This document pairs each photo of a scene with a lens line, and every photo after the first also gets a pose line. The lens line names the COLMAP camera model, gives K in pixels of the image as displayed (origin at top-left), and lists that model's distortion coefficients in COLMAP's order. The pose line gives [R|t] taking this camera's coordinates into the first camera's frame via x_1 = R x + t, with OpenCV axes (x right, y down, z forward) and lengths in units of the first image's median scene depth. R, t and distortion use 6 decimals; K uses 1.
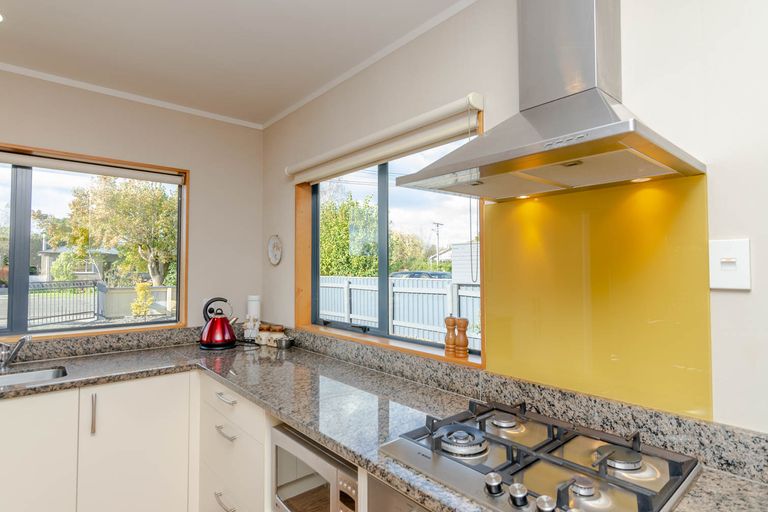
lens RADIAL K [[409.2, 0, 381.4], [0, 409.2, 254.8], [0, 0, 1]] dist [-0.000888, 0.001261]
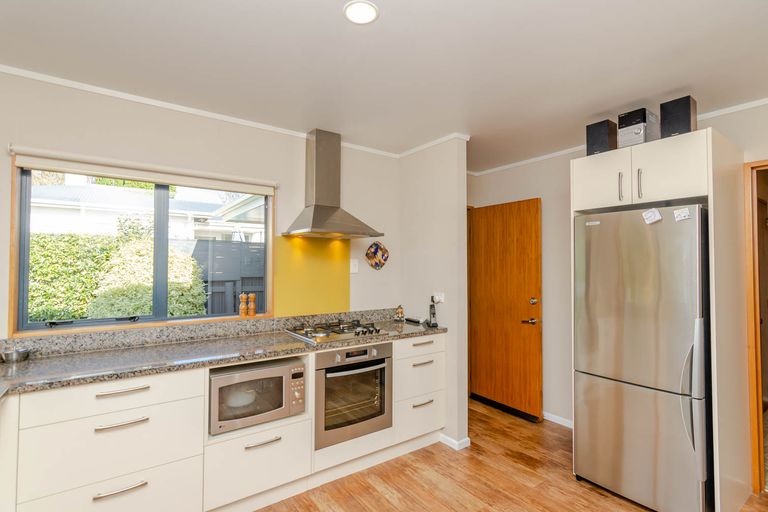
lens RADIAL K [[367.9, 0, 383.3], [0, 367.9, 259.1], [0, 0, 1]] dist [-0.000352, 0.000126]
pose [[0.073560, 0.023532, 0.997013, -0.970585], [-0.037641, 0.999075, -0.020804, 0.008209], [-0.996580, -0.035998, 0.074378, 0.214036]]
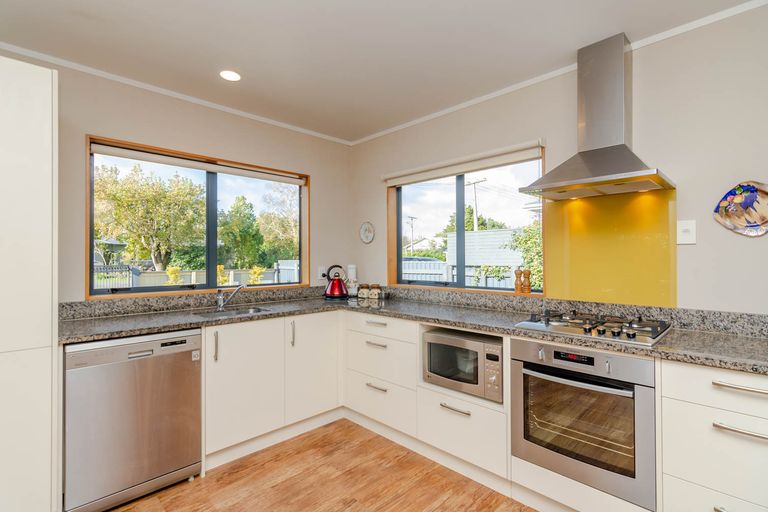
lens RADIAL K [[367.9, 0, 382.5], [0, 367.9, 254.7], [0, 0, 1]] dist [-0.000352, 0.000126]
pose [[0.997328, -0.000076, 0.073056, -0.352820], [-0.001661, 0.999717, 0.023712, 0.040109], [-0.073037, -0.023770, 0.997046, -0.322793]]
